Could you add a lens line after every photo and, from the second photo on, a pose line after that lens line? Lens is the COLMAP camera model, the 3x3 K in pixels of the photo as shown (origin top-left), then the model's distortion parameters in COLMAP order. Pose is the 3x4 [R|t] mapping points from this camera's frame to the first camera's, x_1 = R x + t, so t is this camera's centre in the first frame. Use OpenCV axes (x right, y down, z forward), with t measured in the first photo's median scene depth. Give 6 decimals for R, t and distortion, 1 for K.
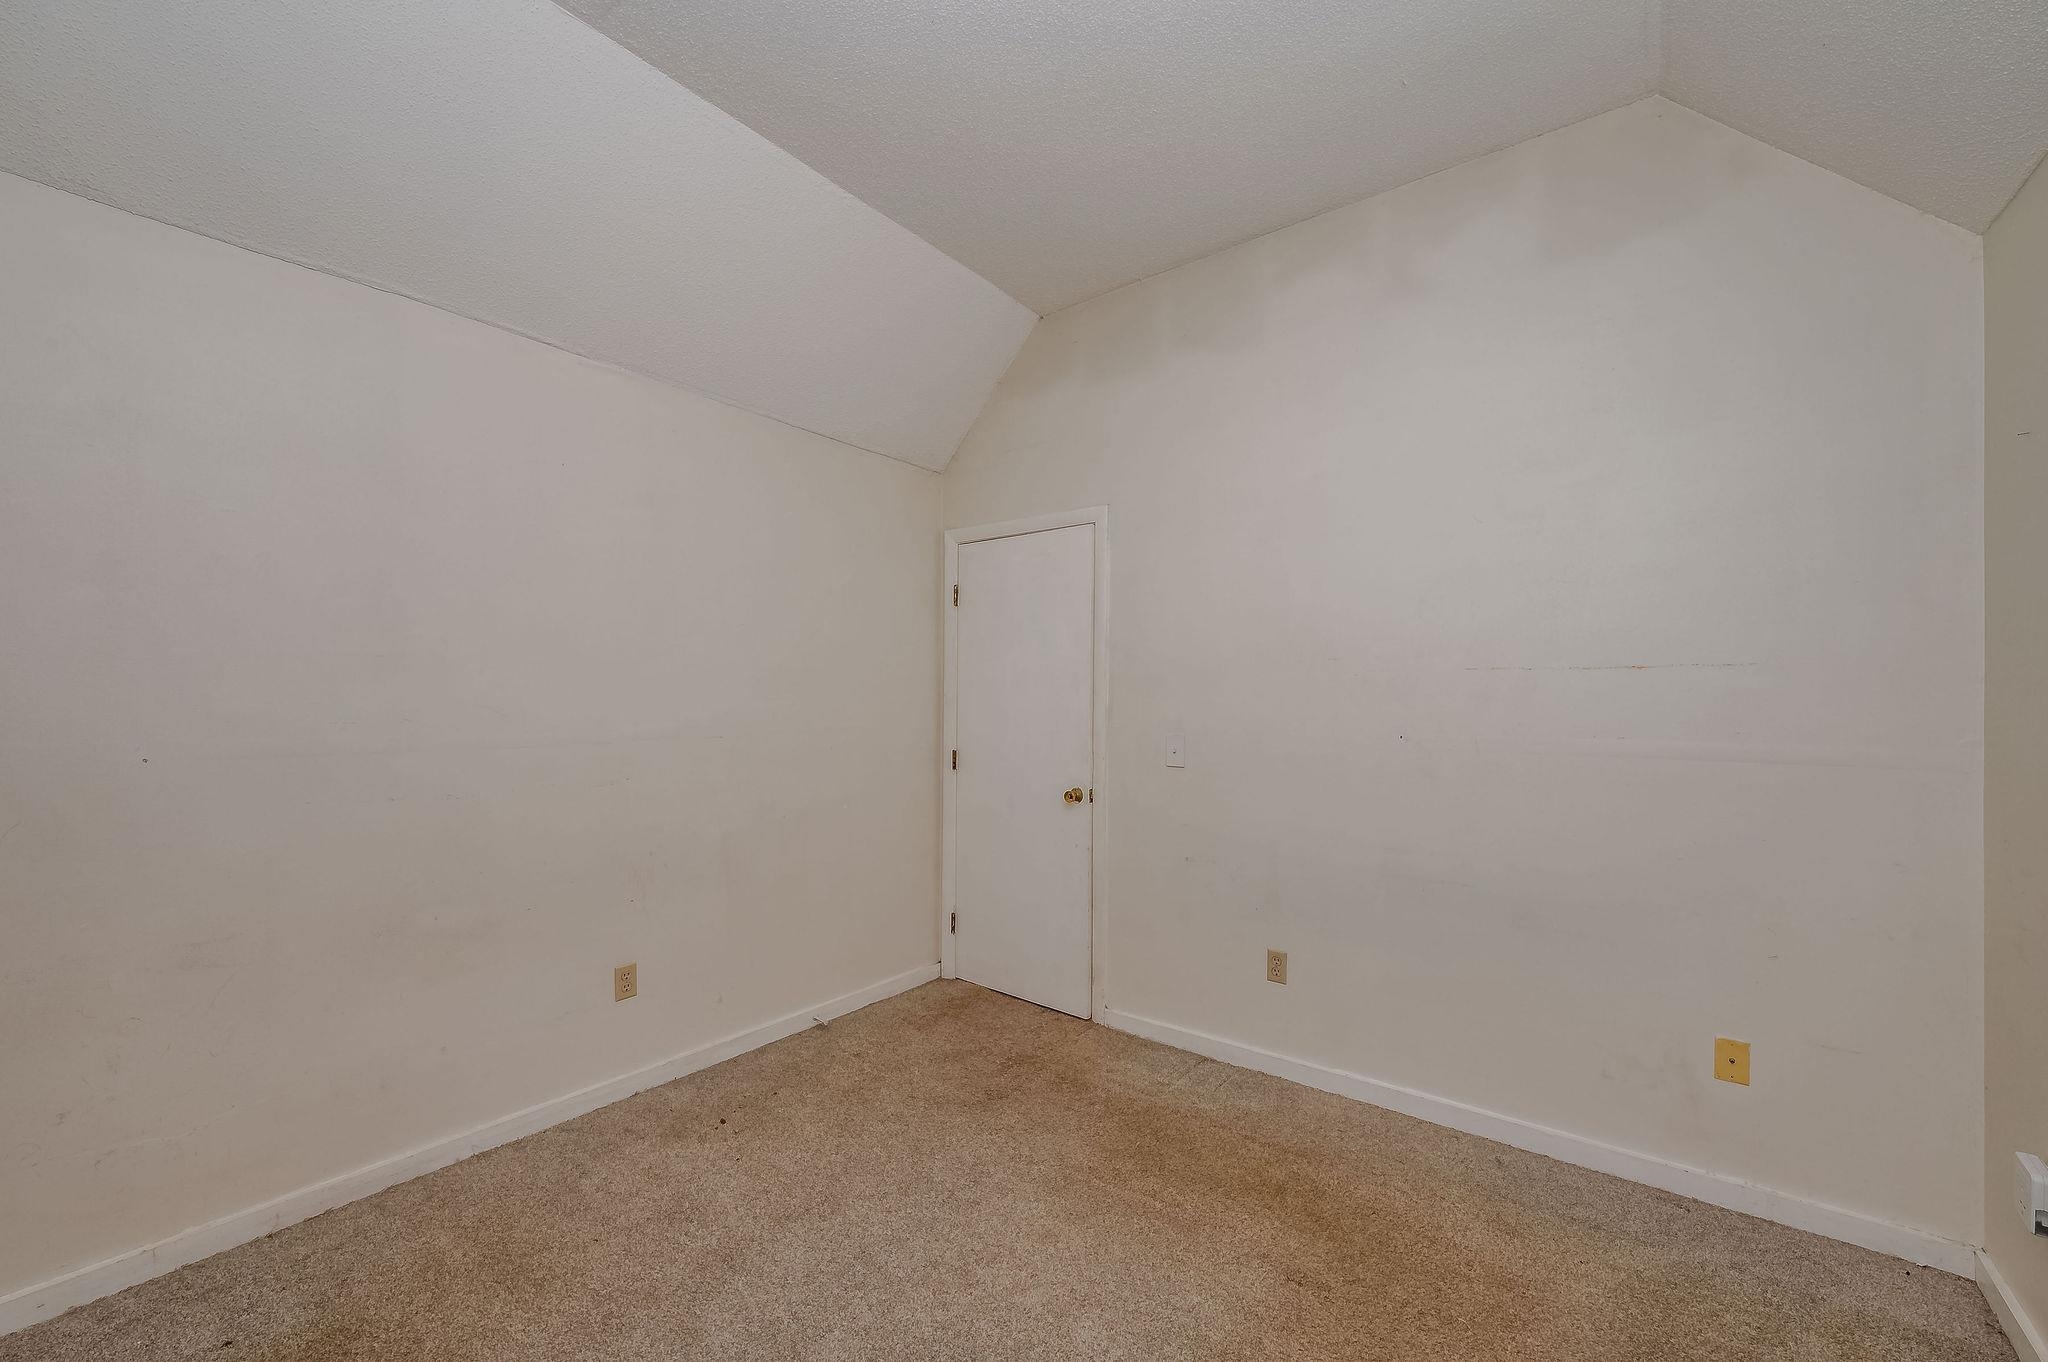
lens RADIAL K [[810.5, 0, 1024.0], [0, 810.5, 681.0], [0, 0, 1]] dist [-0.000781, 0.000040]
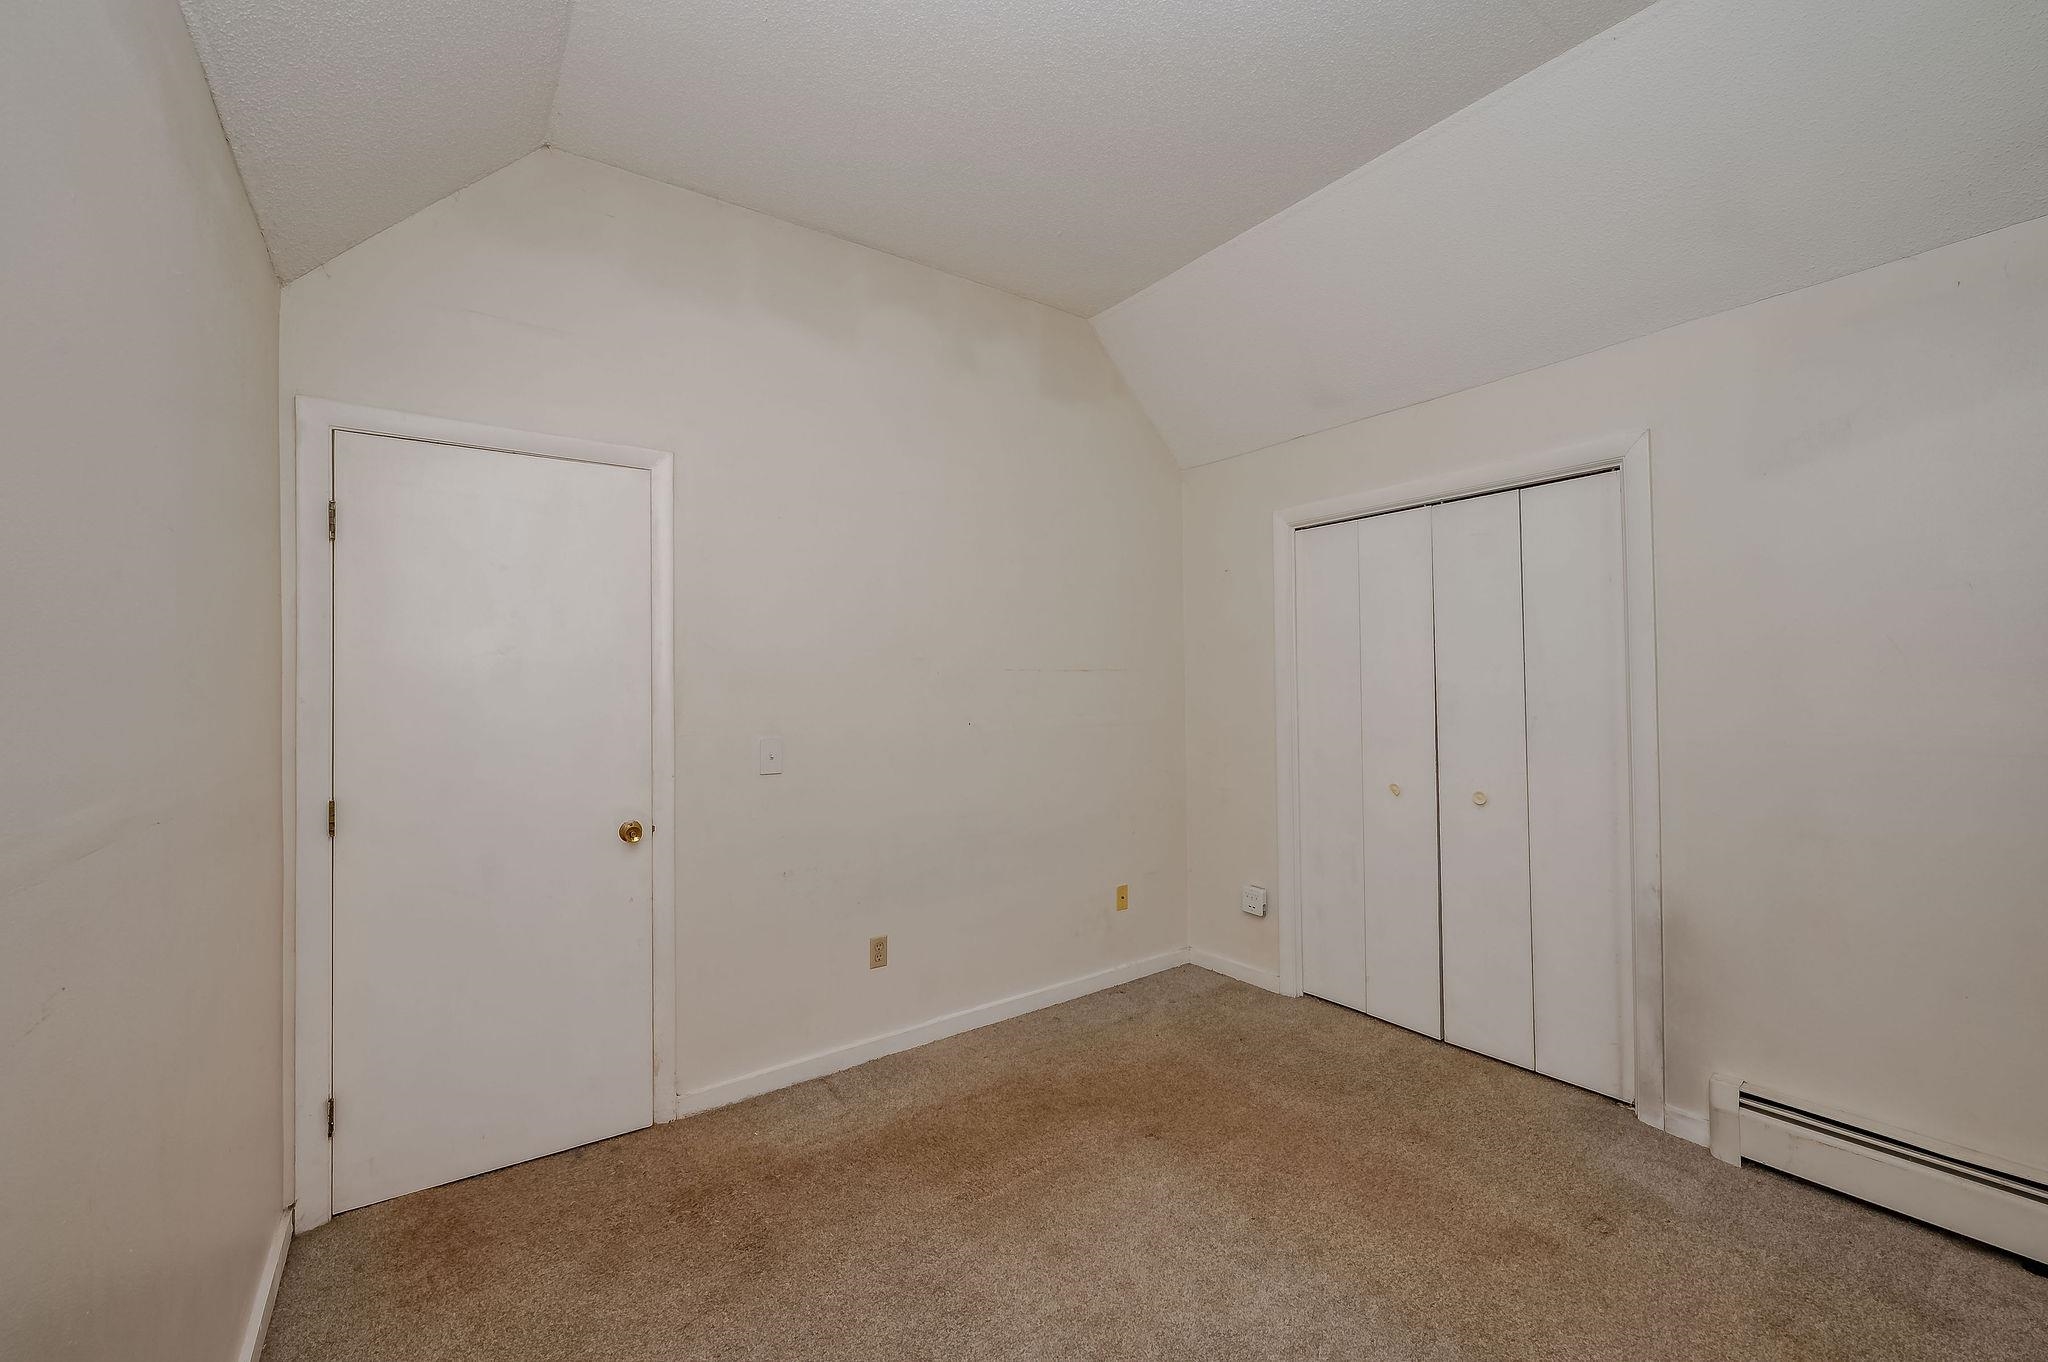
lens RADIAL K [[810.5, 0, 1024.0], [0, 810.5, 681.0], [0, 0, 1]] dist [-0.000781, 0.000040]
pose [[0.288936, -0.004055, 0.957340, -0.622274], [-0.003610, 0.999979, 0.005325, -0.001804], [-0.957342, -0.004995, 0.288915, 0.518549]]
